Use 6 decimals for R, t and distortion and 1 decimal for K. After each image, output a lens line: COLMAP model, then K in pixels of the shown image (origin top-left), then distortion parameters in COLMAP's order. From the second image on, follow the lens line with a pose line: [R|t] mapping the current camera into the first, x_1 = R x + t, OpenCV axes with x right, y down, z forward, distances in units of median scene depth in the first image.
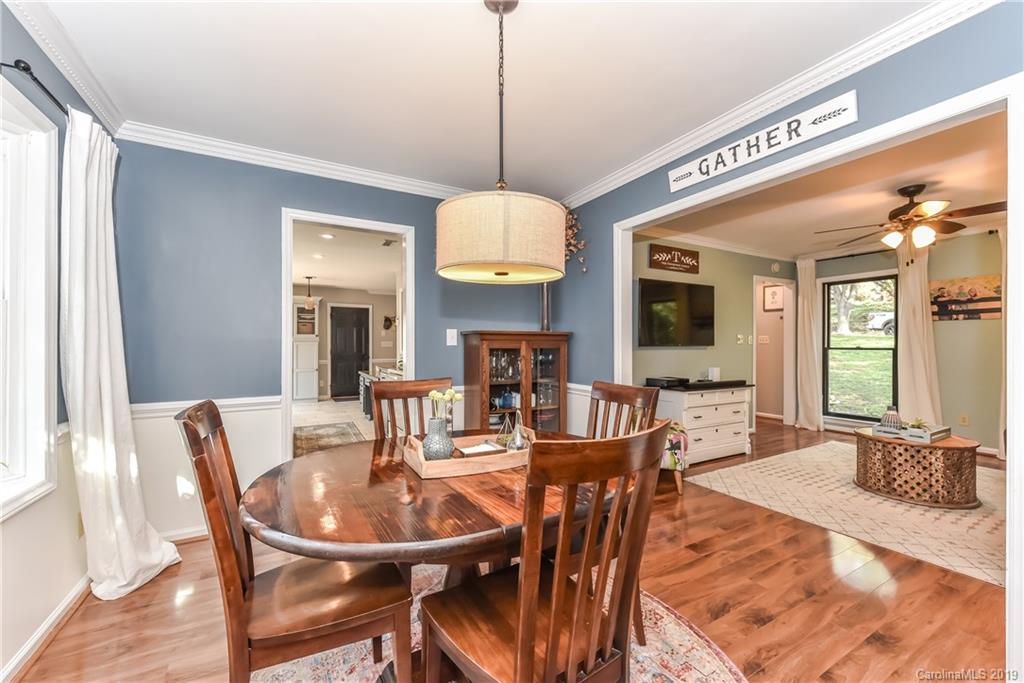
lens RADIAL K [[407.0, 0, 508.8], [0, 407.0, 343.0], [0, 0, 1]] dist [0.009128, -0.002157]
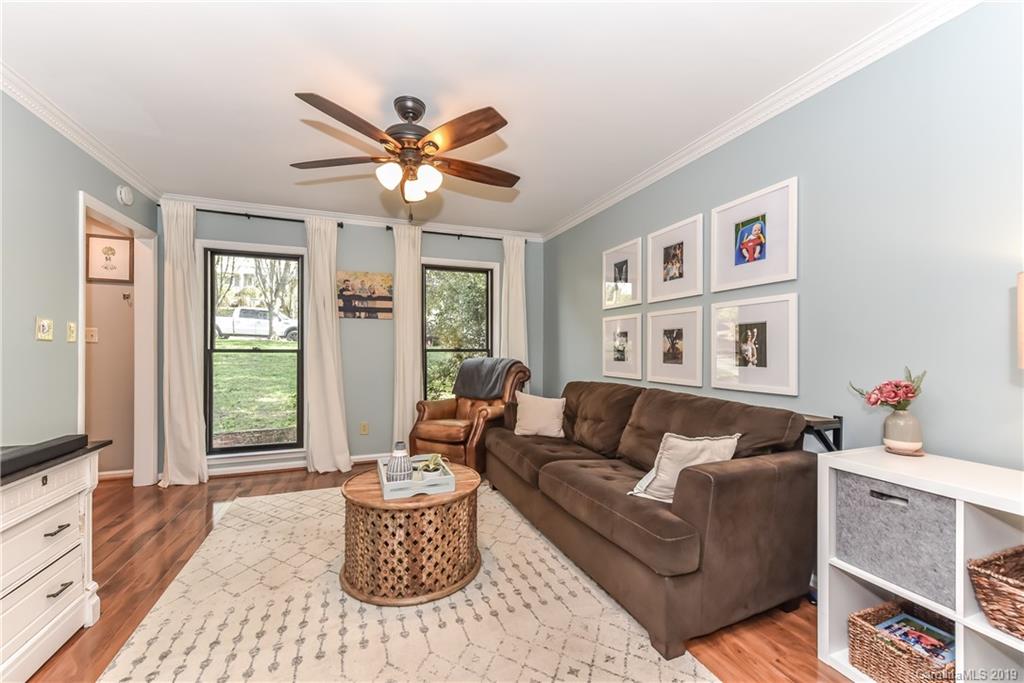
lens RADIAL K [[407.0, 0, 511.1], [0, 407.0, 353.3], [0, 0, 1]] dist [0.009128, -0.002157]
pose [[0.148153, -0.008616, 0.988927, 0.261131], [-0.006554, 0.999932, 0.009694, 0.010308], [-0.988943, -0.007918, 0.148086, 0.545297]]
